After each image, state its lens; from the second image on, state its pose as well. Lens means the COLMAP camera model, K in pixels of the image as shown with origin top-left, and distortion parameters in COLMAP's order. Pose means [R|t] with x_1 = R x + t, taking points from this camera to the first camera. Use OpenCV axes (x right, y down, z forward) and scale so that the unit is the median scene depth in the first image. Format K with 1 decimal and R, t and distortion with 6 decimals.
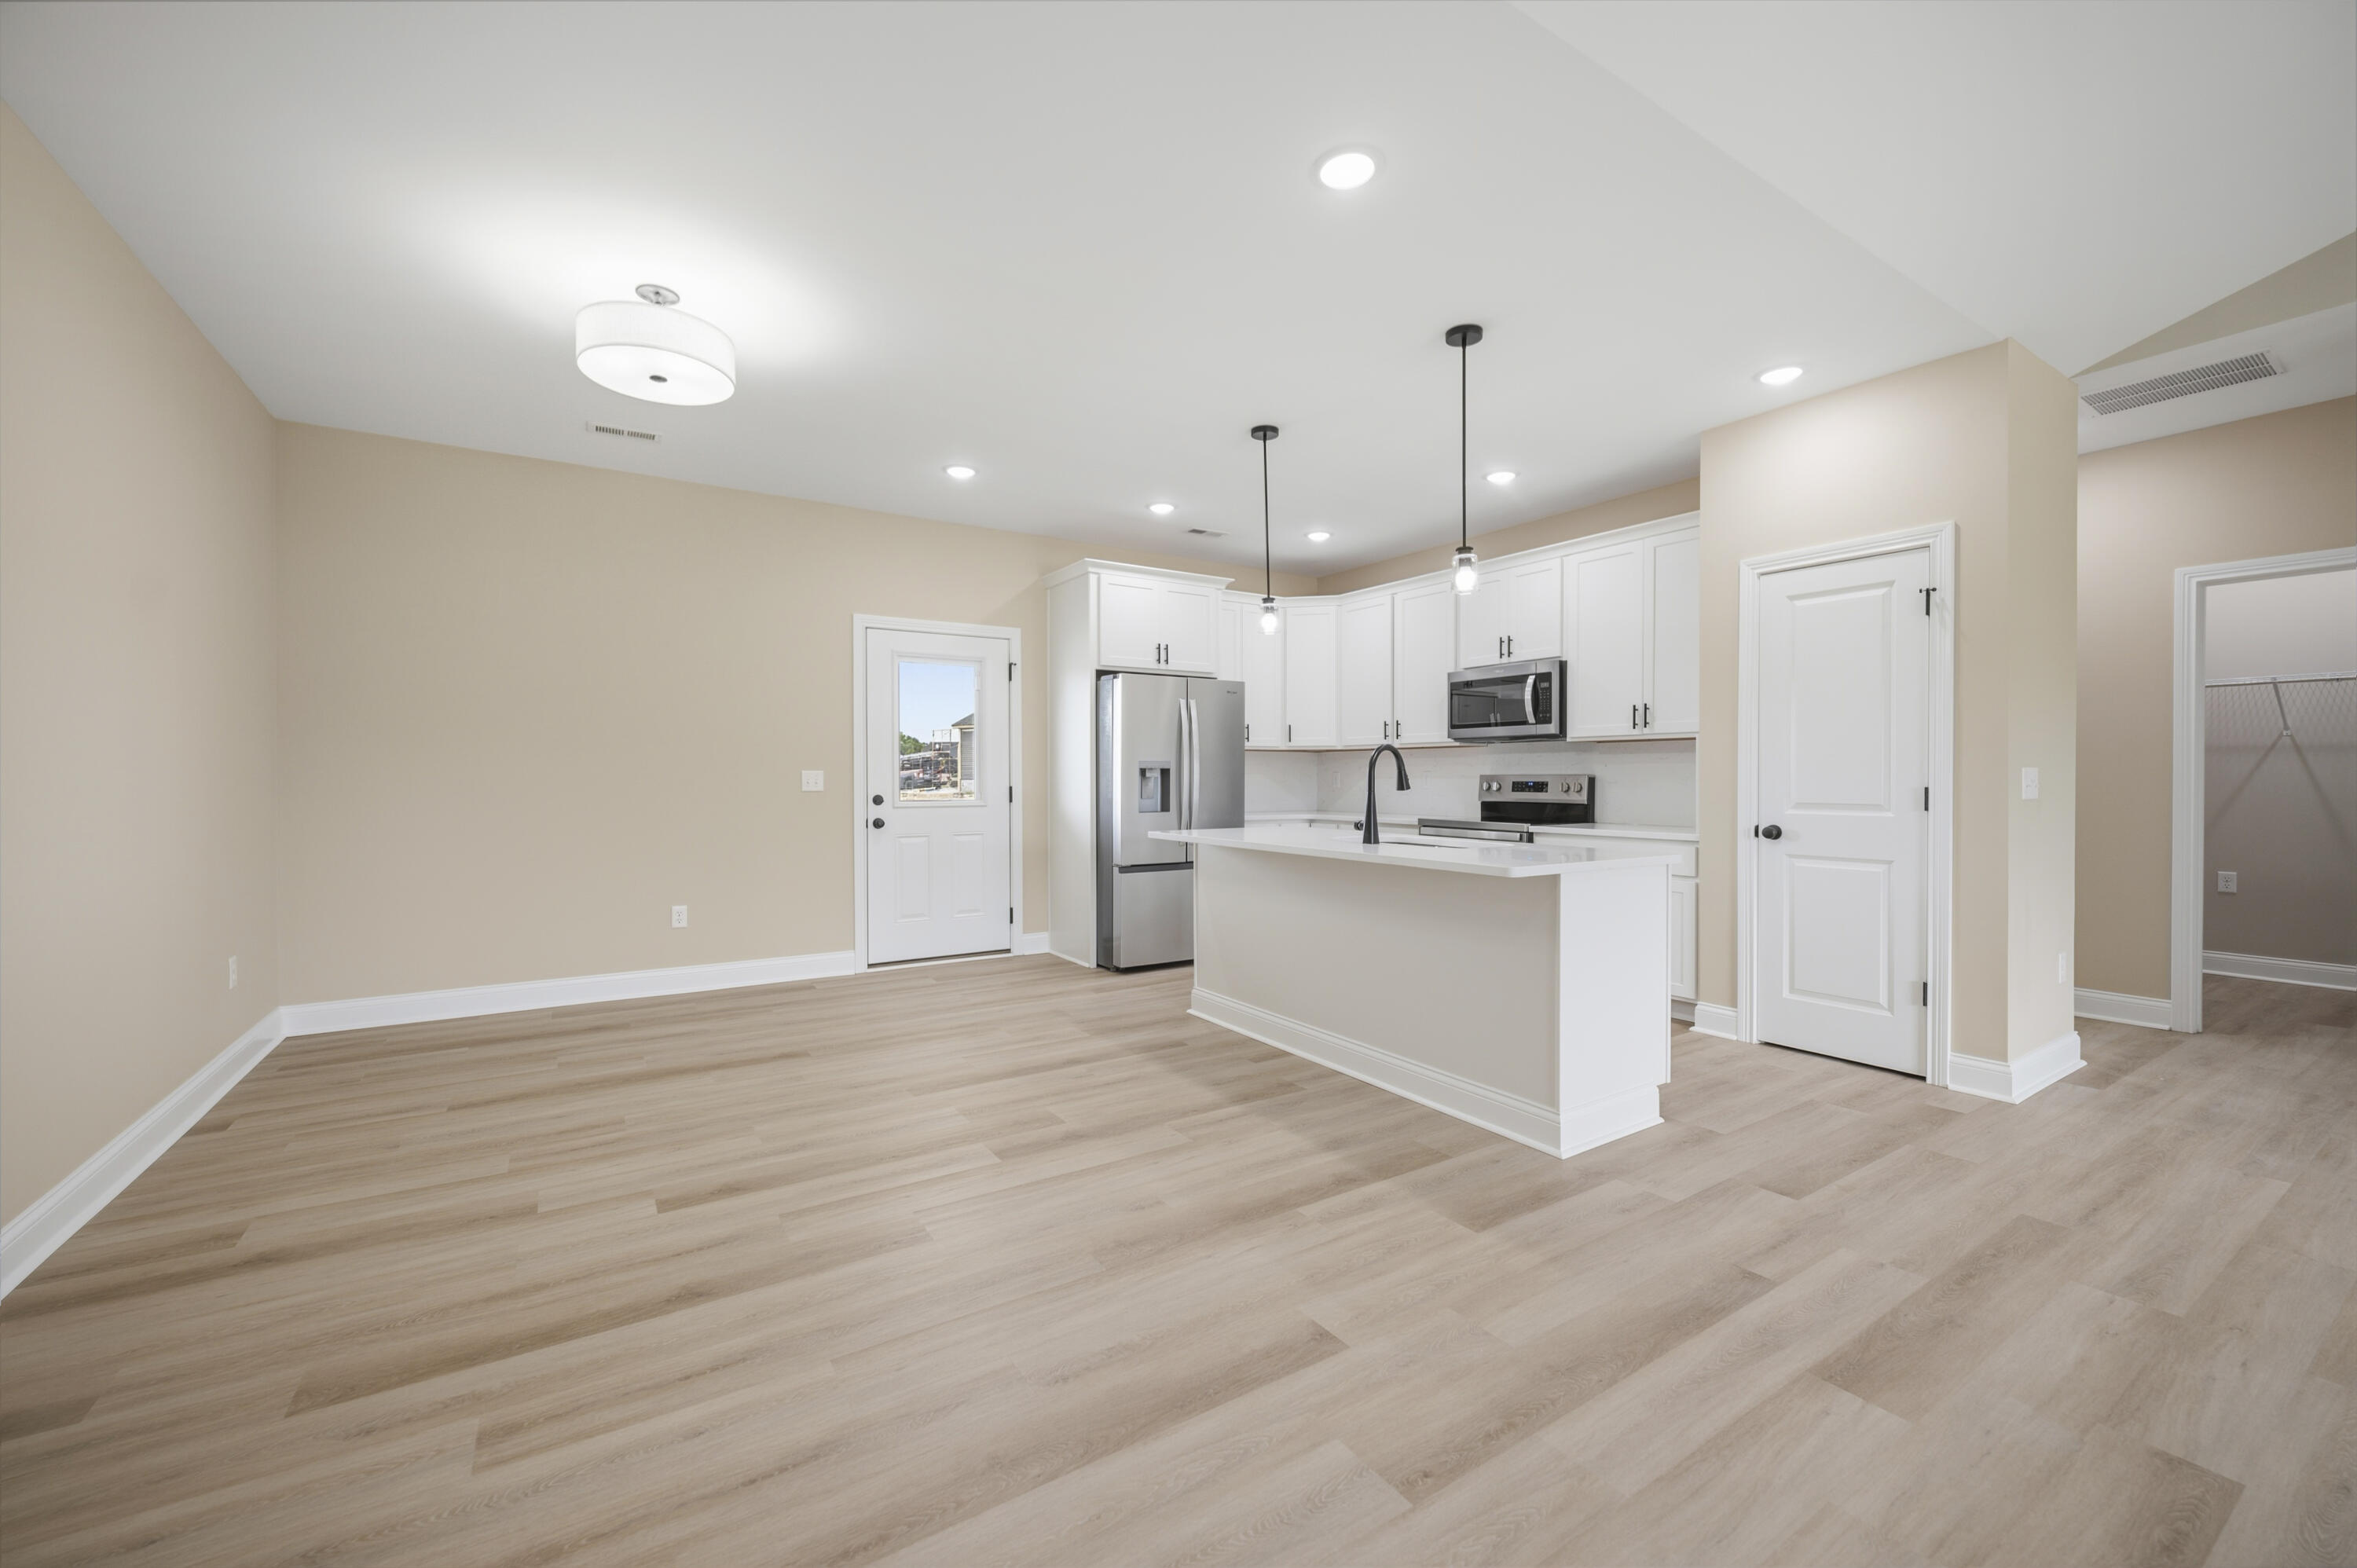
lens RADIAL K [[936.9, 0, 1172.8], [0, 936.9, 784.3], [0, 0, 1]] dist [-0.001186, -0.000020]
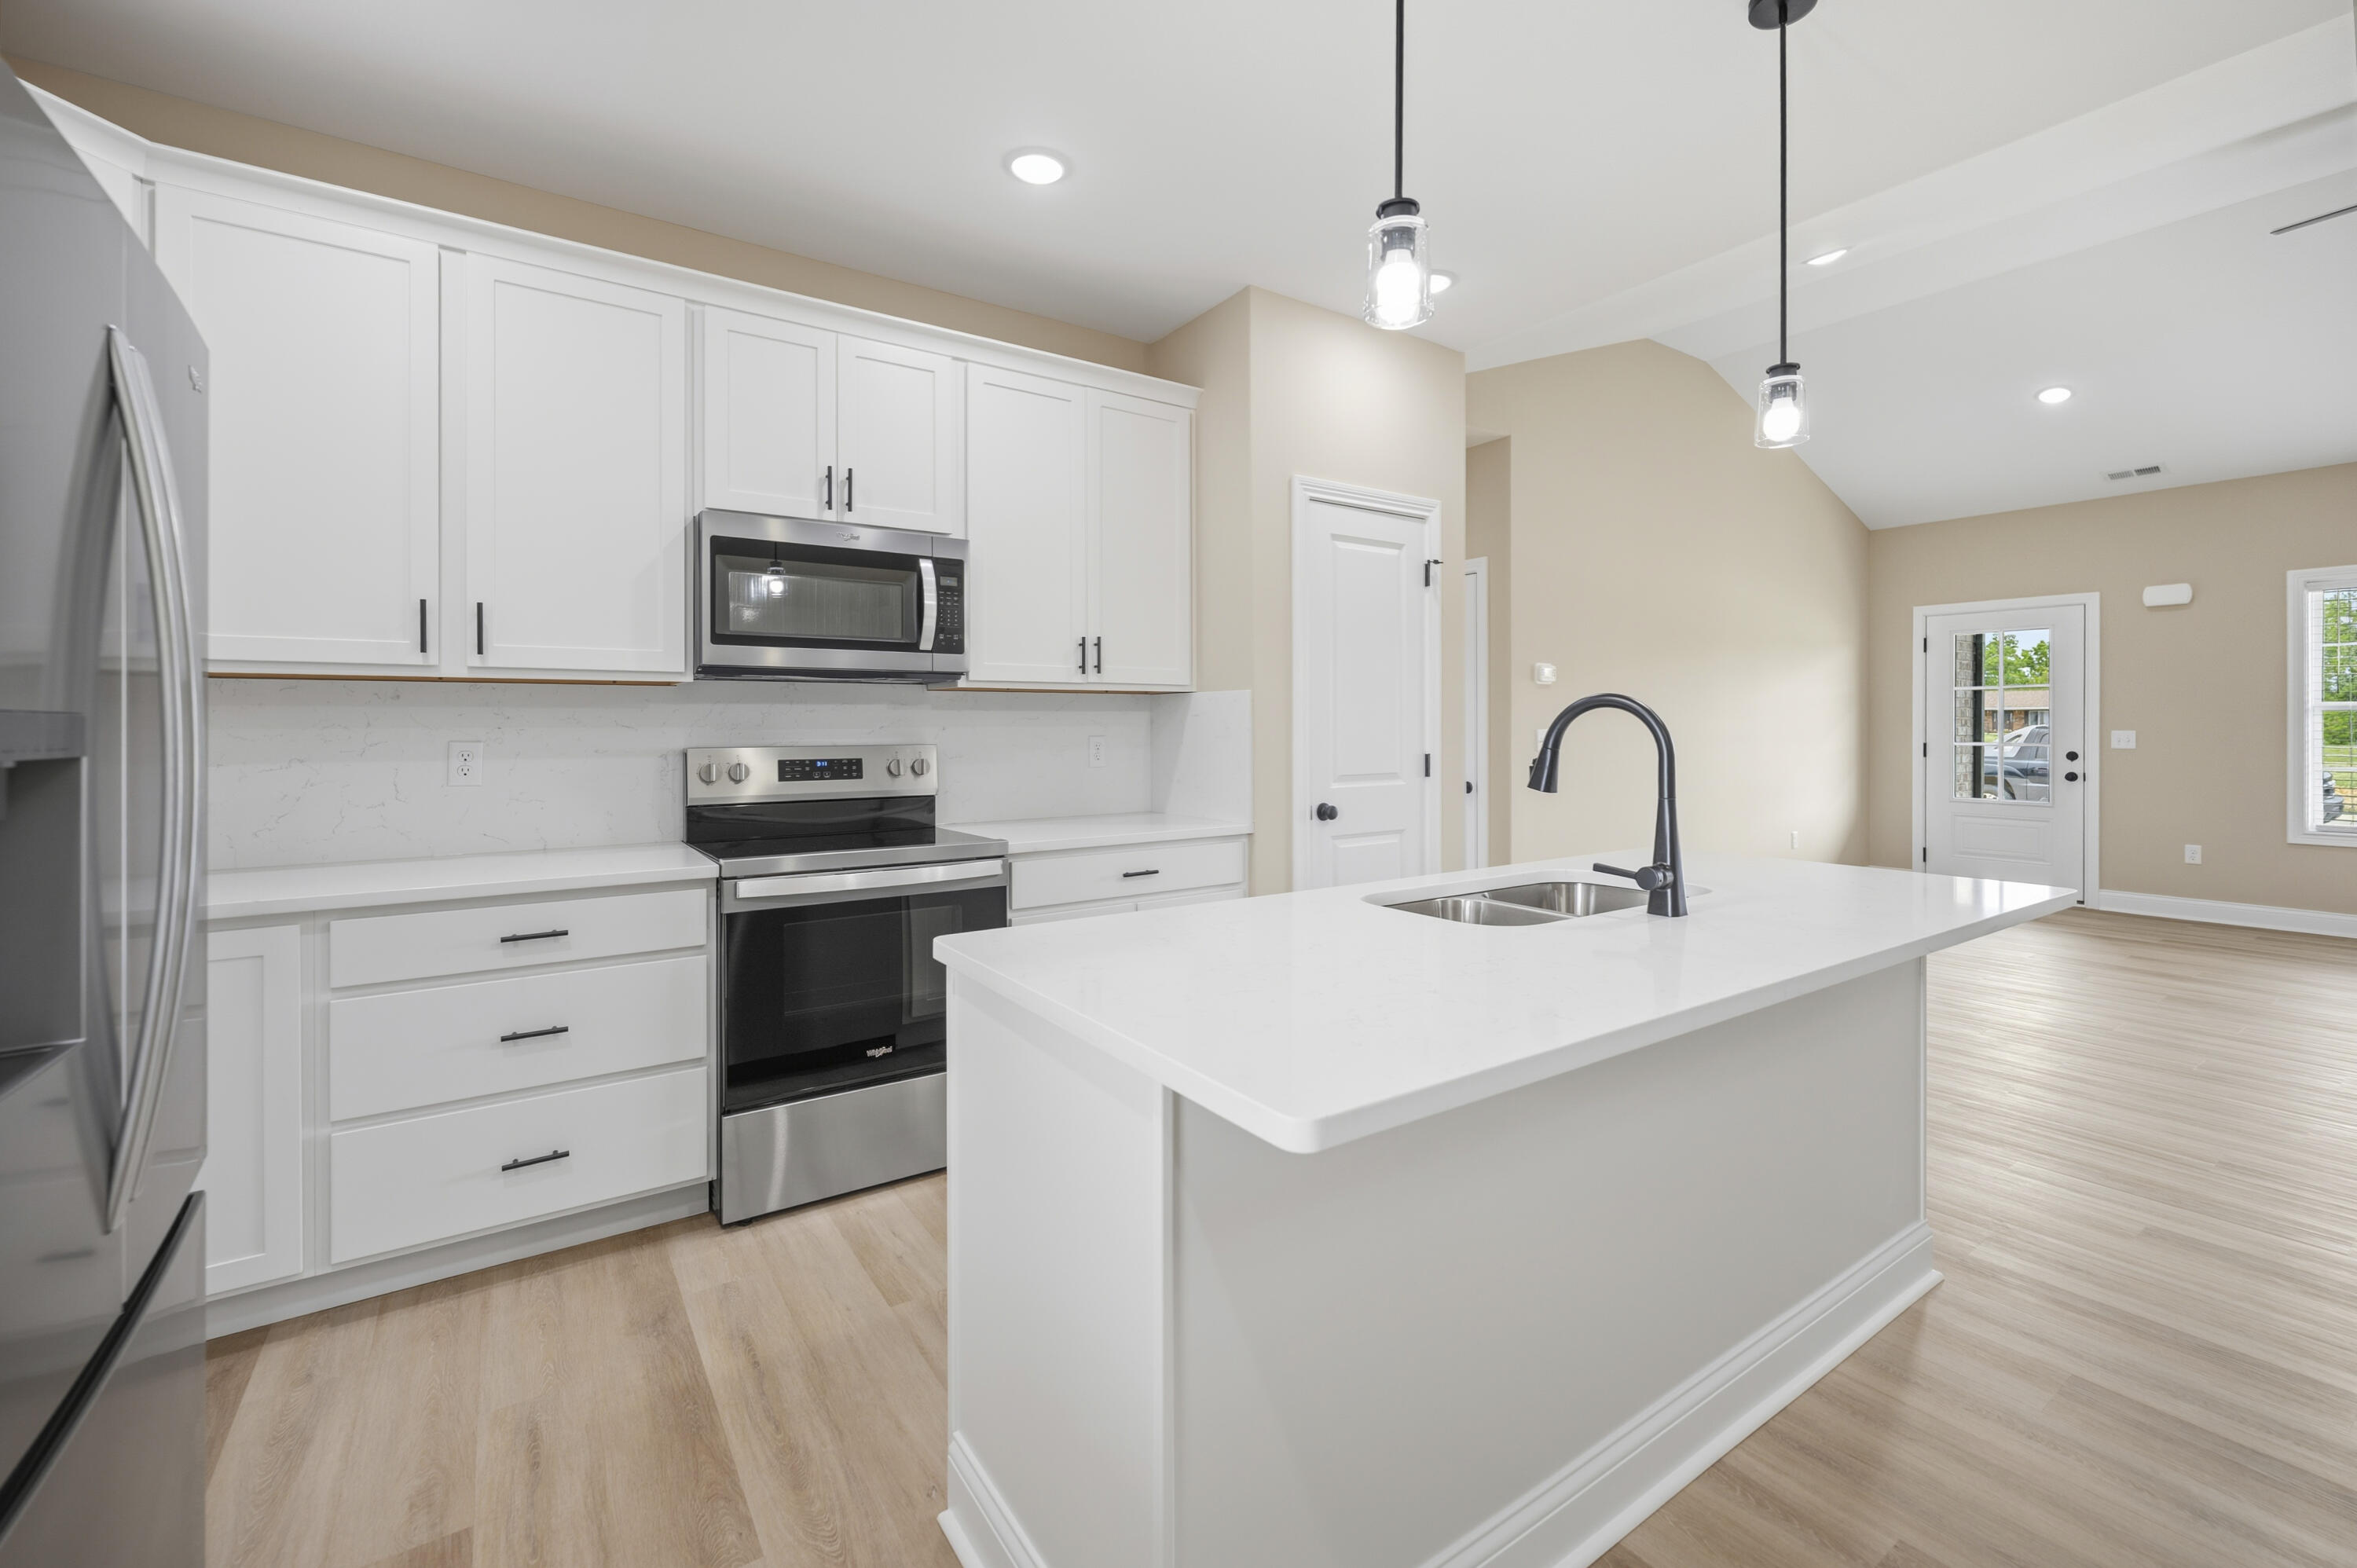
lens RADIAL K [[992.4, 0, 1186.3], [0, 992.4, 720.0], [0, 0, 1]] dist [-0.001884, 0.000137]
pose [[-0.035550, 0.004092, 0.999360, -0.194933], [0.010891, 0.999934, -0.003707, -0.023277], [-0.999309, 0.010752, -0.035592, 0.933793]]
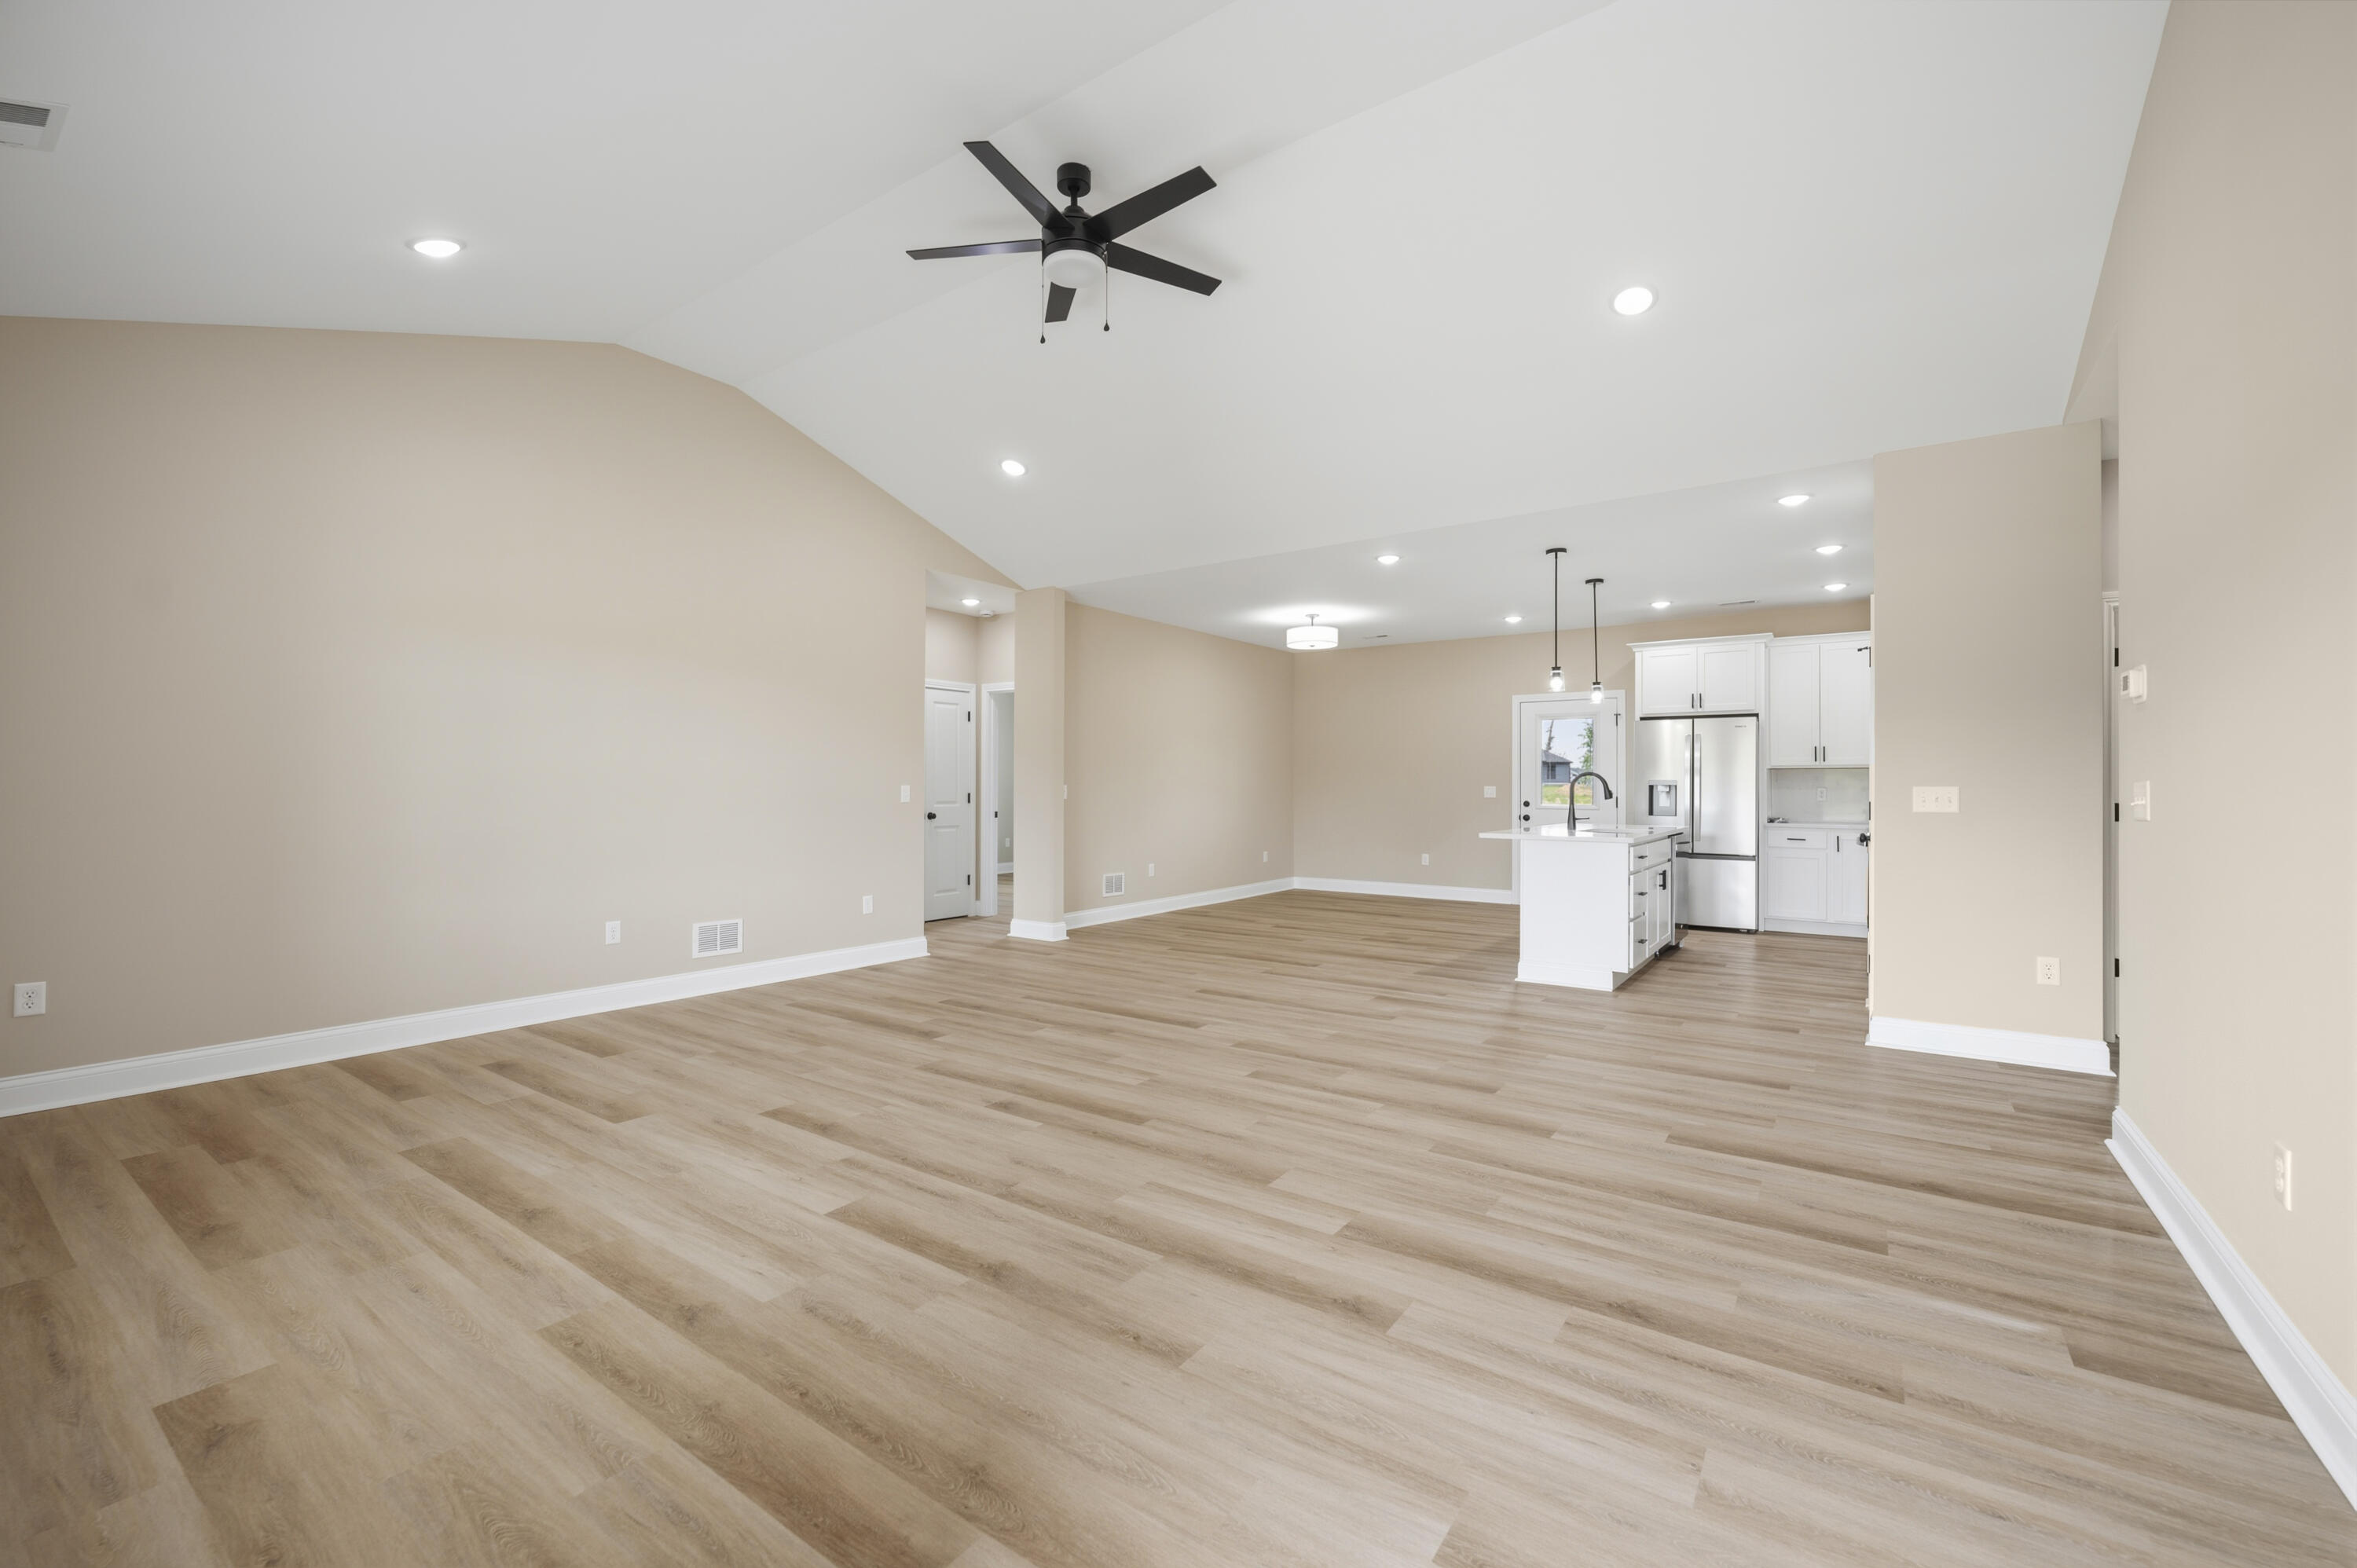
lens RADIAL K [[963.2, 0, 1171.2], [0, 963.2, 784.9], [0, 0, 1]] dist [-0.002124, 0.000351]
pose [[0.368421, -0.000984, -0.929659, 1.198585], [-0.010802, 0.999927, -0.005339, -0.001512], [0.929596, 0.012009, 0.368383, -0.265585]]
